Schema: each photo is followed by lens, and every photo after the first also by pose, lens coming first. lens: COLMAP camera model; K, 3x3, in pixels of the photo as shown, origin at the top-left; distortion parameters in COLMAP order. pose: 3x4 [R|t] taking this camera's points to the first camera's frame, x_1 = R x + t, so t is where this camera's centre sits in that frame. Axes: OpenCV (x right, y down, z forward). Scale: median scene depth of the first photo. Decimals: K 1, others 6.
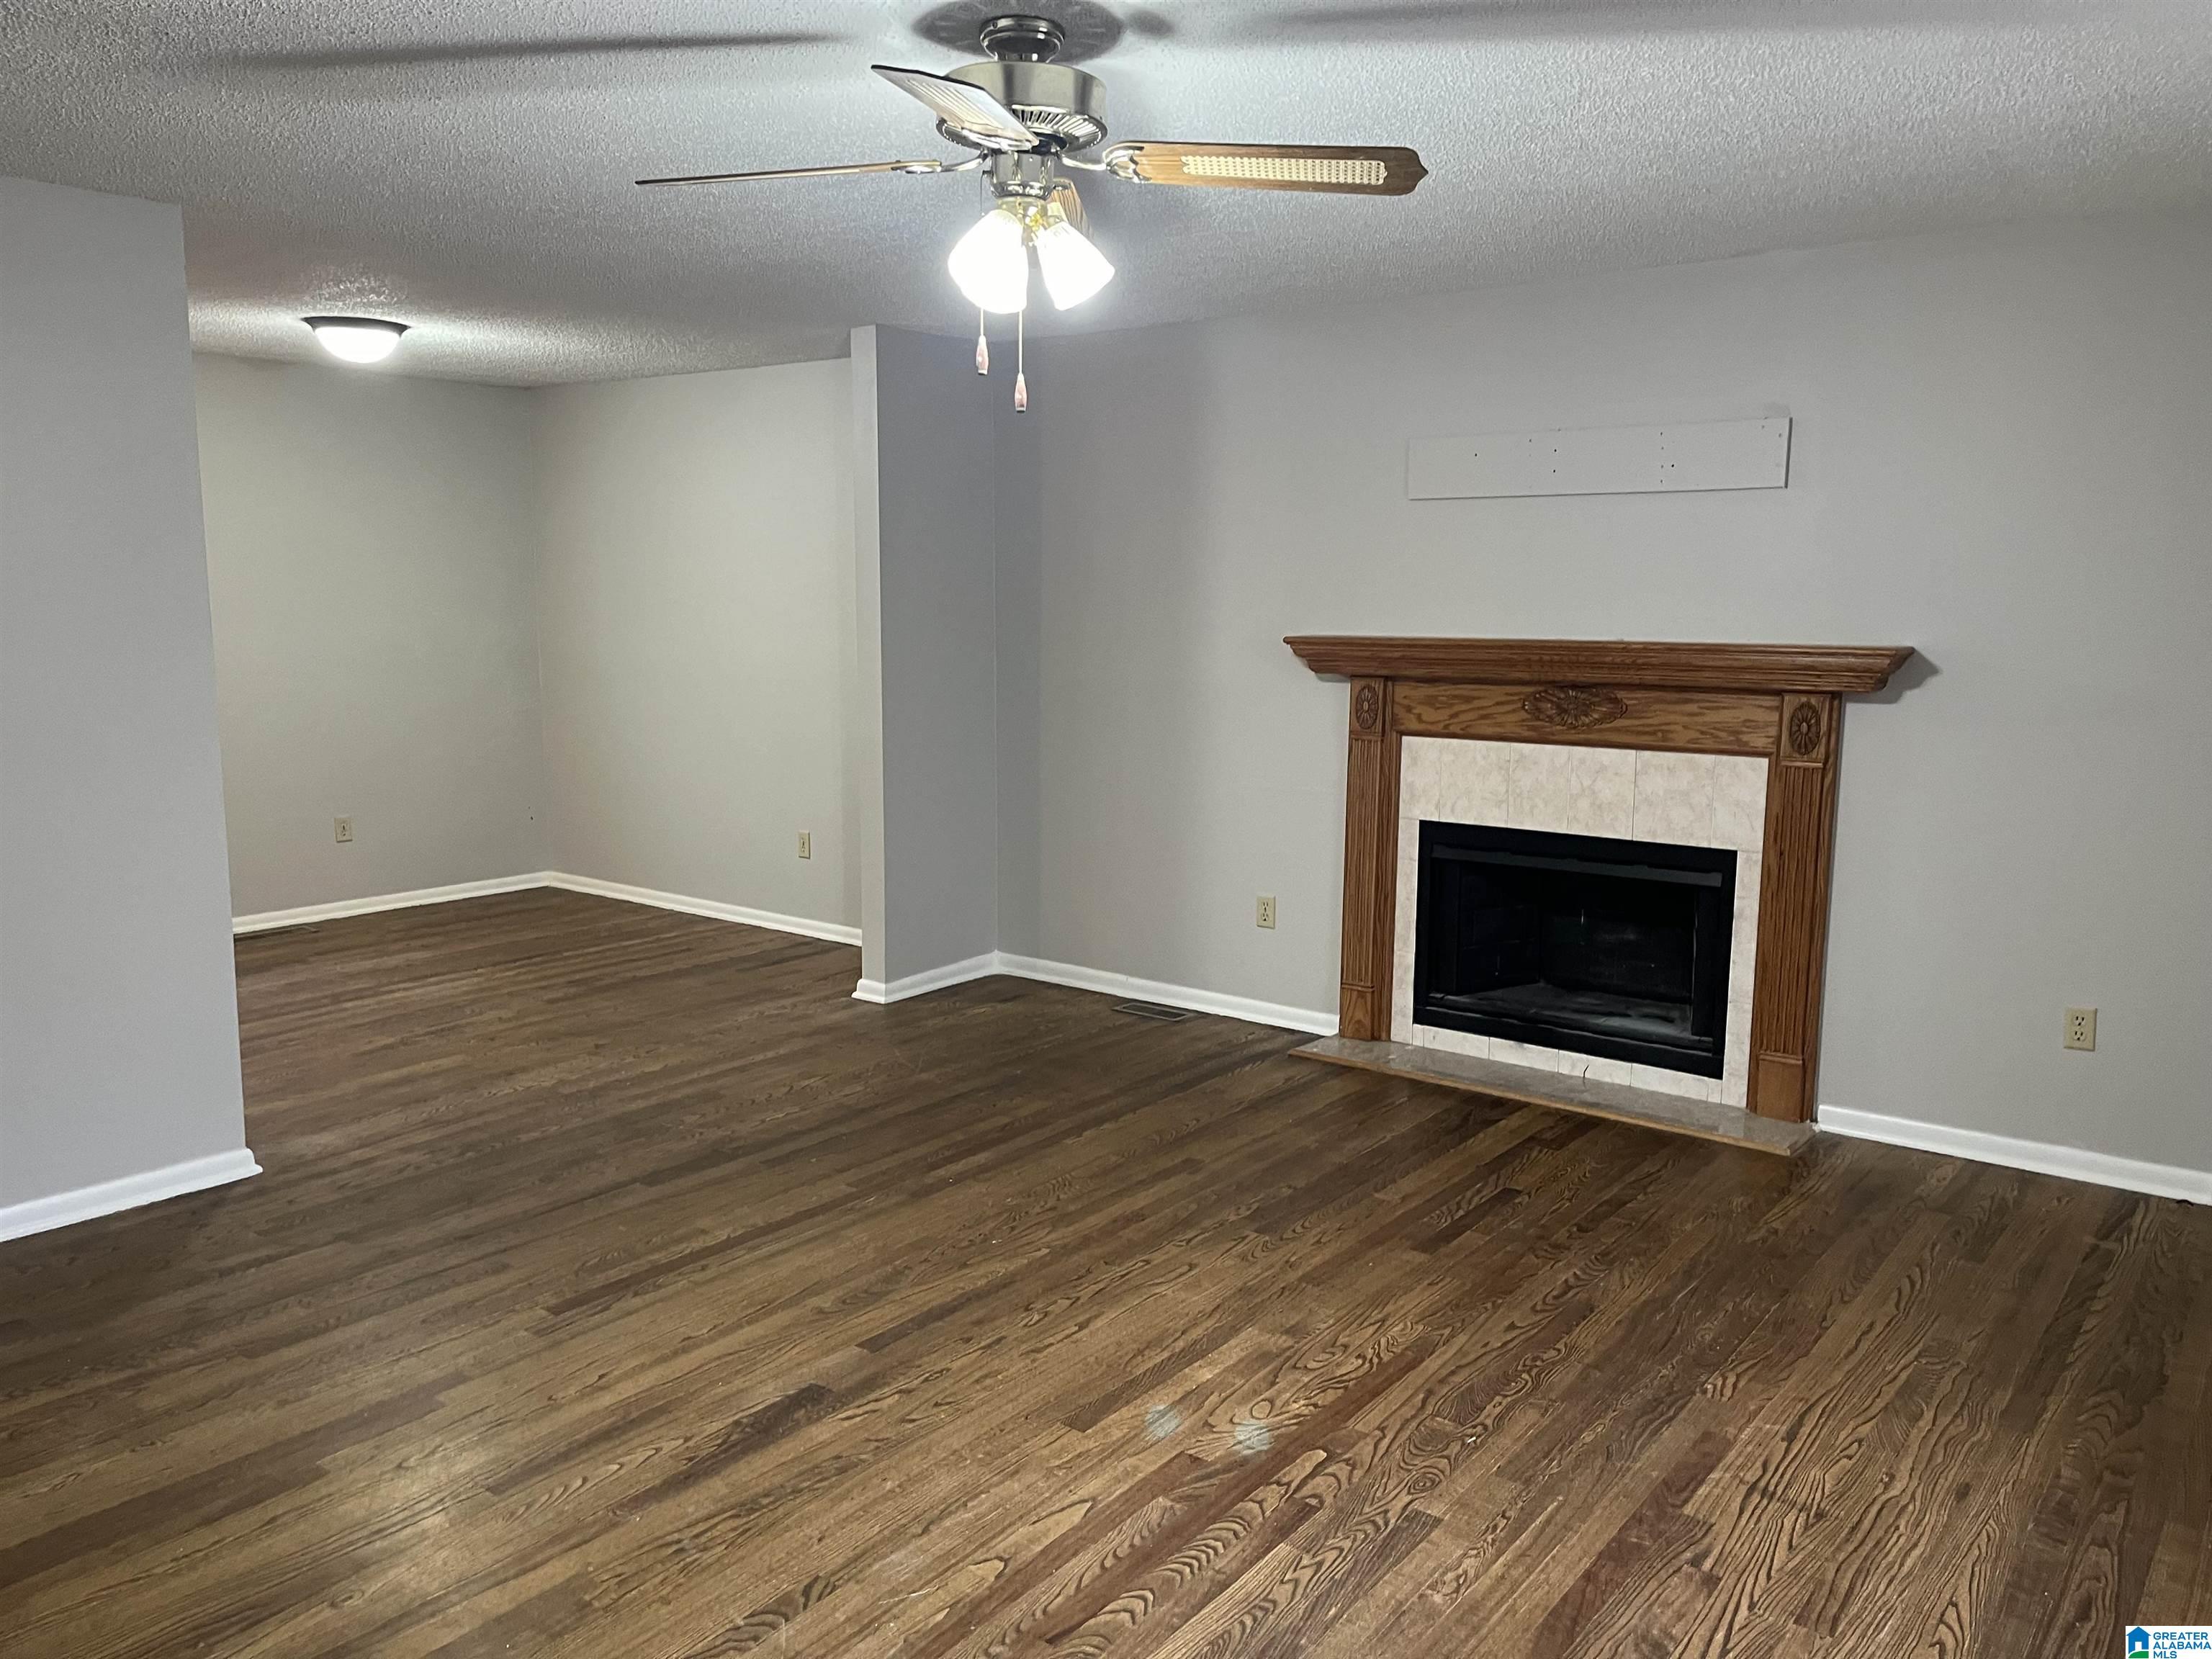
lens RADIAL K [[1667.0, 0, 1108.6], [0, 1667.0, 843.4], [0, 0, 1]] dist [0.077215, -0.104653]
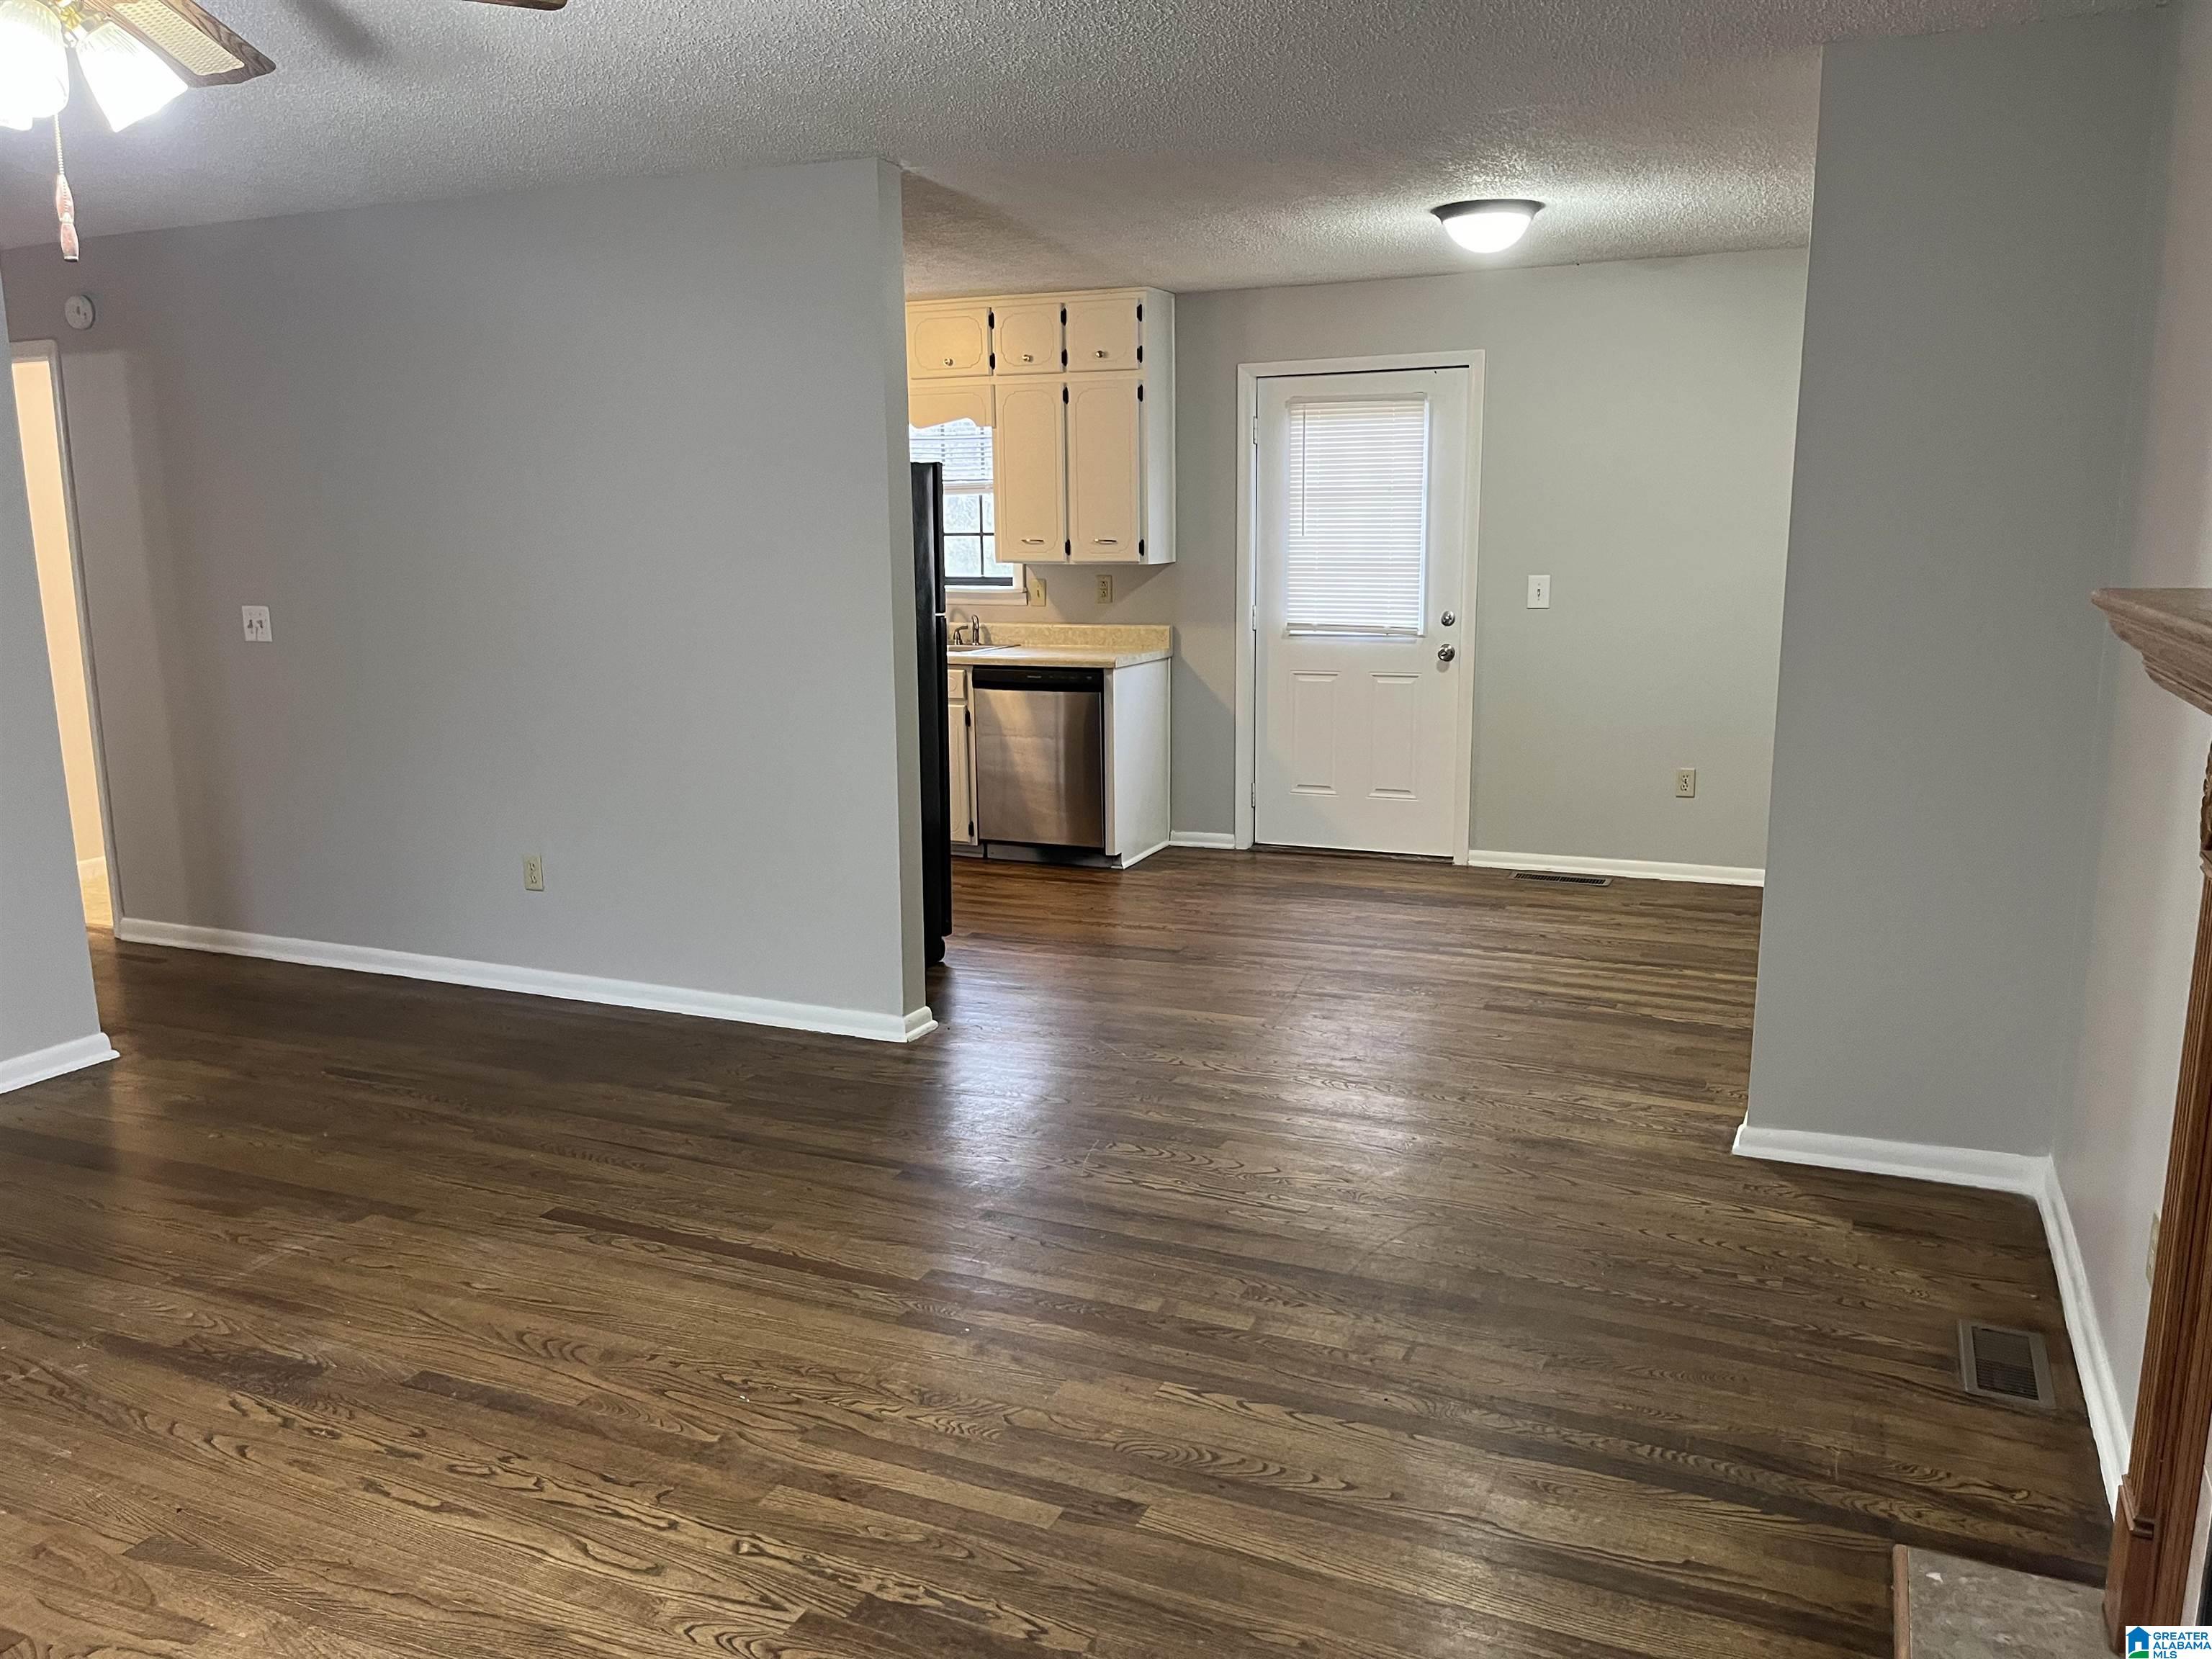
lens RADIAL K [[1667.0, 0, 1108.6], [0, 1667.0, 843.4], [0, 0, 1]] dist [0.077215, -0.104653]
pose [[0.242146, 0.178055, -0.953762, 0.533070], [-0.137016, 0.979441, 0.148063, -0.109492], [0.960517, 0.094828, 0.261564, 0.799342]]
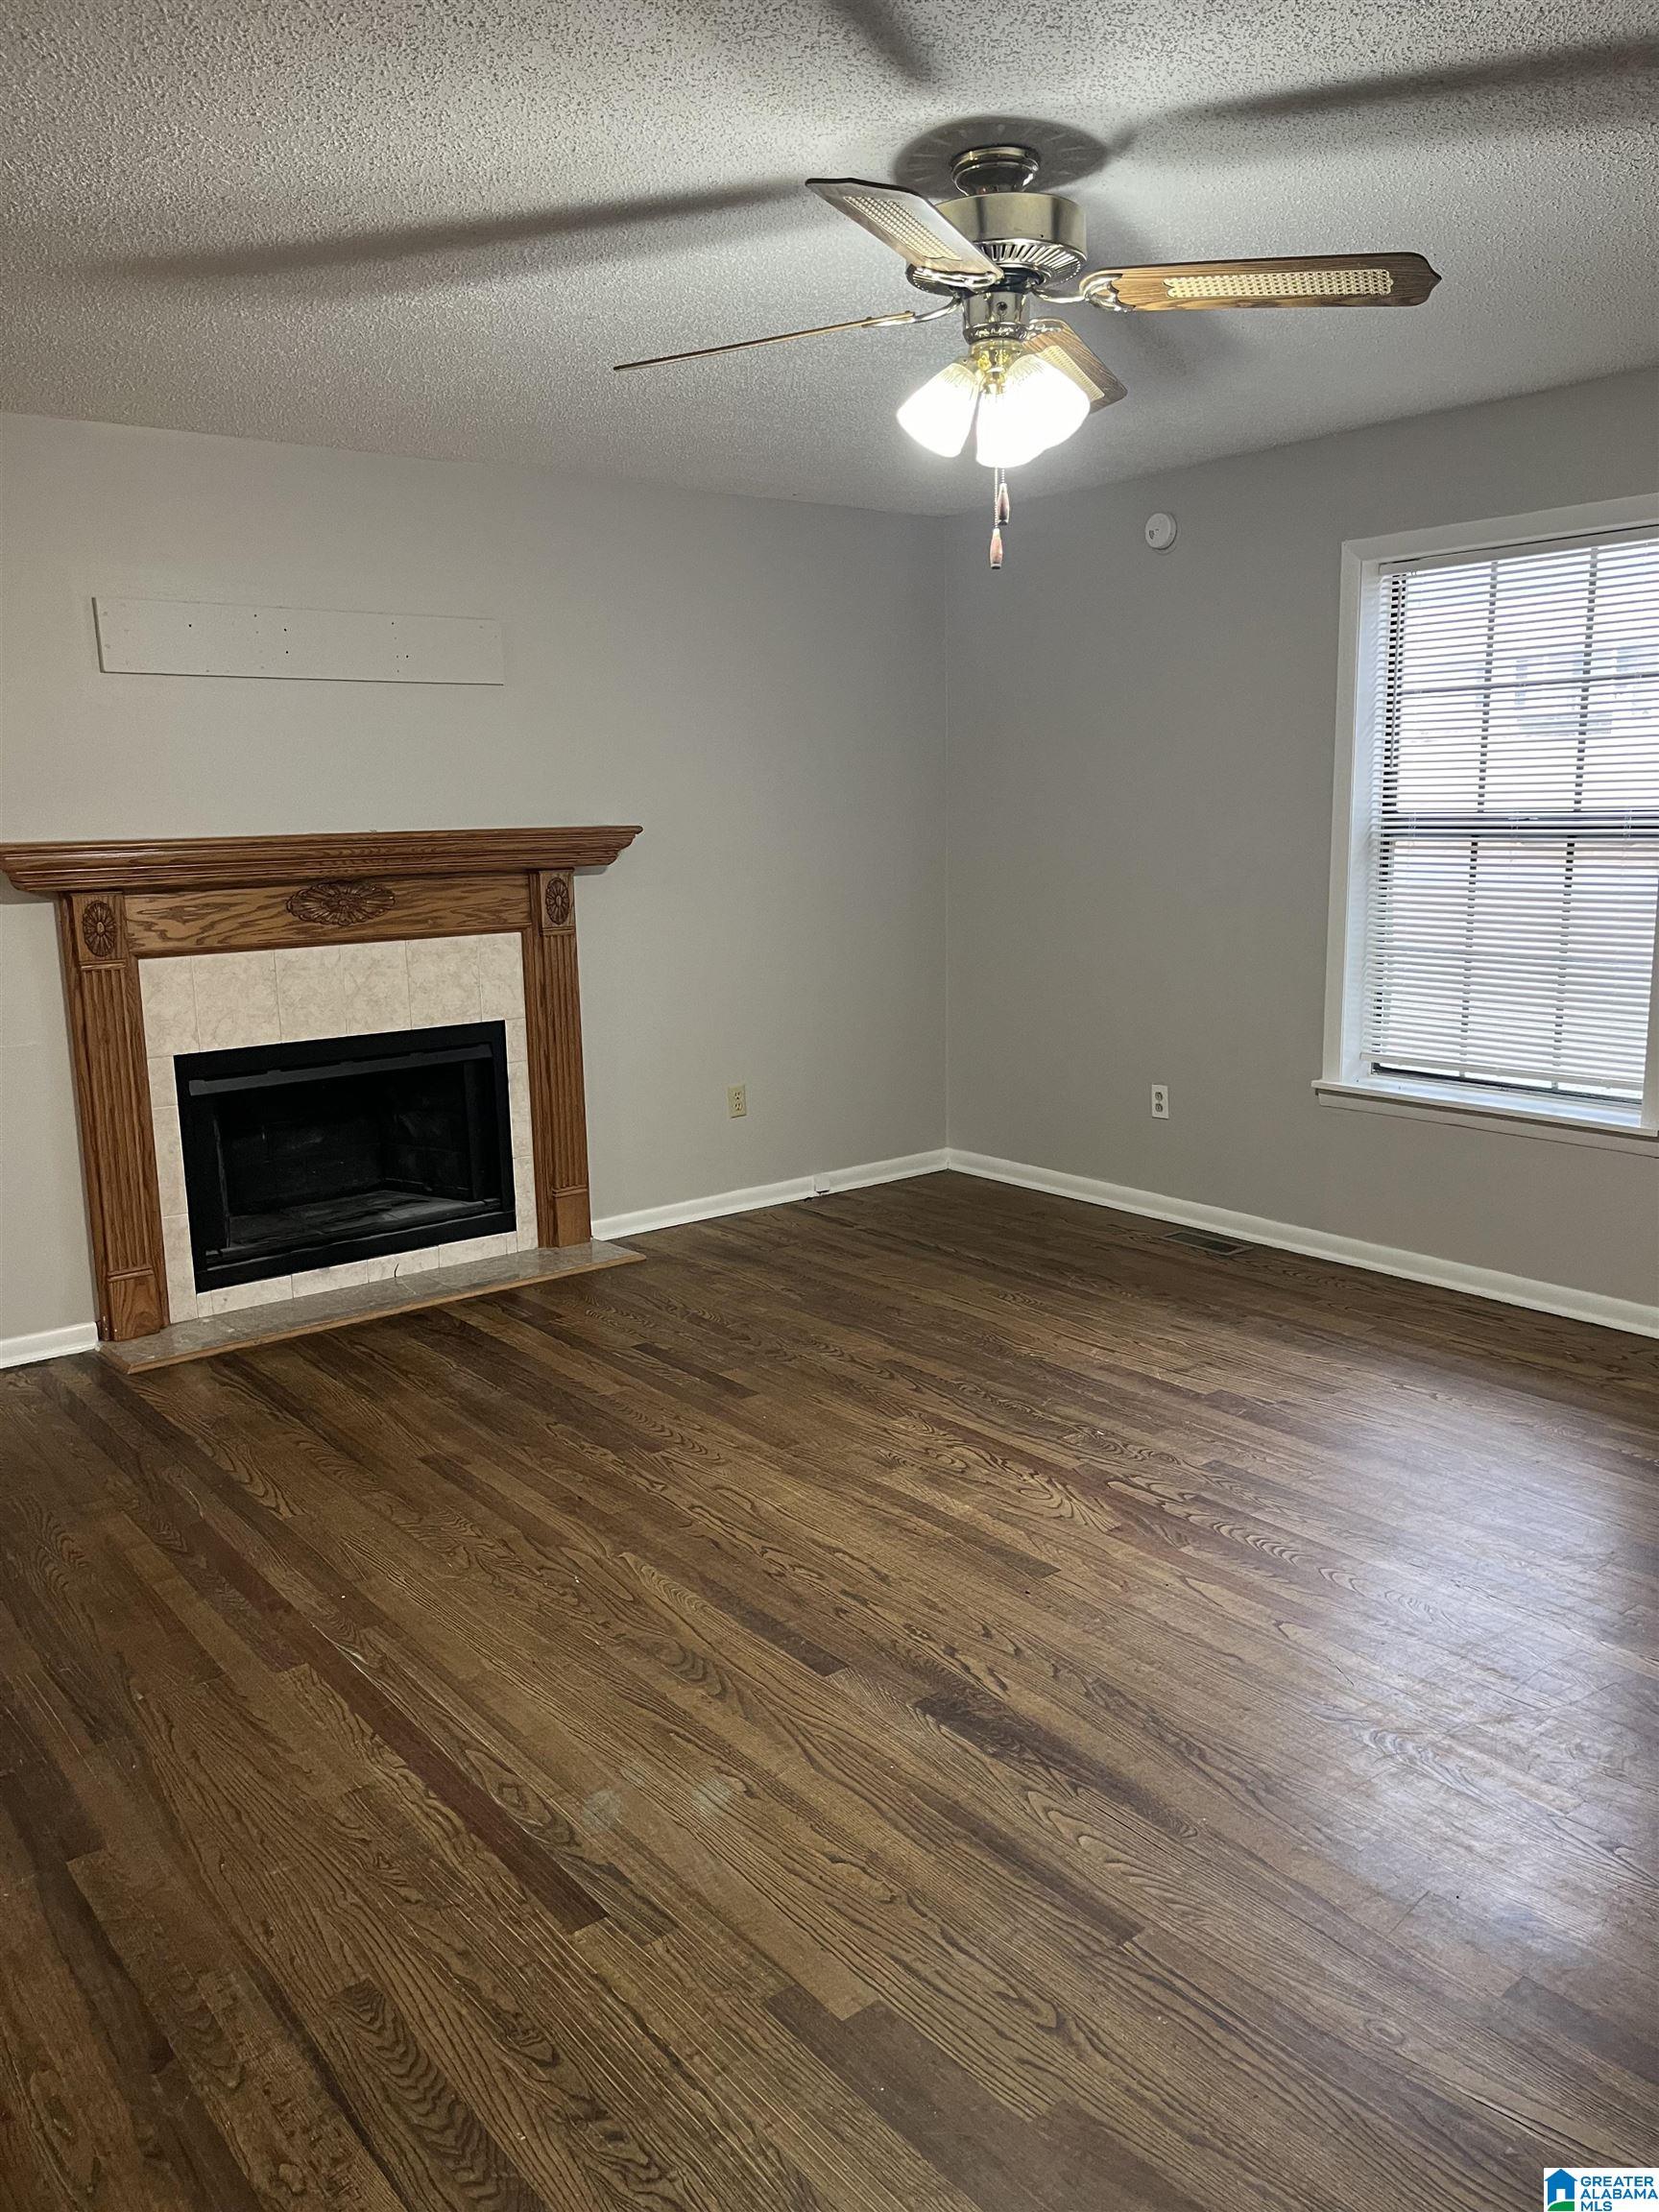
lens RADIAL K [[1667.0, 0, 834.4], [0, 1667.0, 1108.8], [0, 0, 1]] dist [0.077215, -0.104653]
pose [[0.231465, -0.191485, 0.953812, -0.654752], [0.166194, 0.973808, 0.155169, -0.076129], [-0.958543, 0.122601, 0.257226, 0.549028]]
